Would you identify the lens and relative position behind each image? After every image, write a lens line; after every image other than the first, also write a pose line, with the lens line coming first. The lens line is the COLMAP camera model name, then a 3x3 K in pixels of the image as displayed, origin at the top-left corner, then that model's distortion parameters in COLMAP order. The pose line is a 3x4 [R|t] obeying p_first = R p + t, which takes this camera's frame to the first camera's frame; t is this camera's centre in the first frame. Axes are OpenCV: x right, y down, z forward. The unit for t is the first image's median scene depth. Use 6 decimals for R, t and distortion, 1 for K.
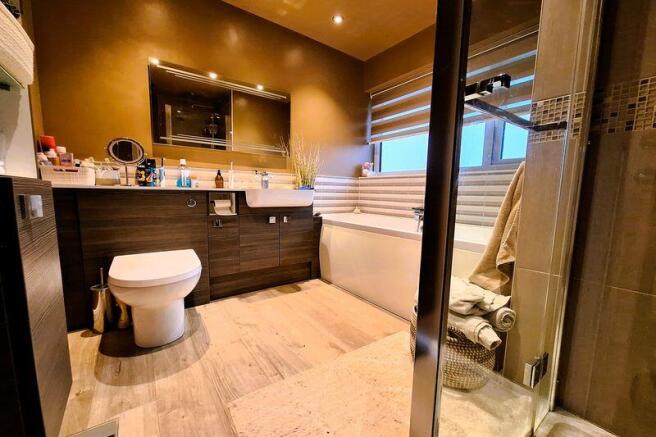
lens RADIAL K [[257.7, 0, 332.9], [0, 257.7, 217.4], [0, 0, 1]] dist [-0.002473, -0.000210]
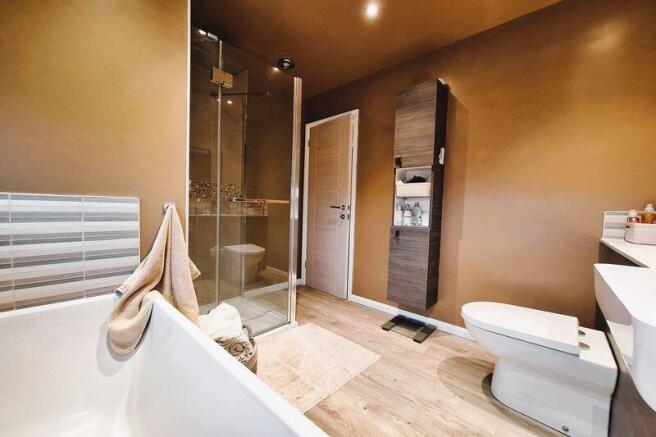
lens RADIAL K [[257.7, 0, 332.9], [0, 257.7, 217.4], [0, 0, 1]] dist [-0.002473, -0.000210]
pose [[-0.974887, -0.042139, -0.218675, 0.276664], [-0.071857, 0.988935, 0.129782, -0.334670], [0.210787, 0.142237, -0.967129, 2.148023]]
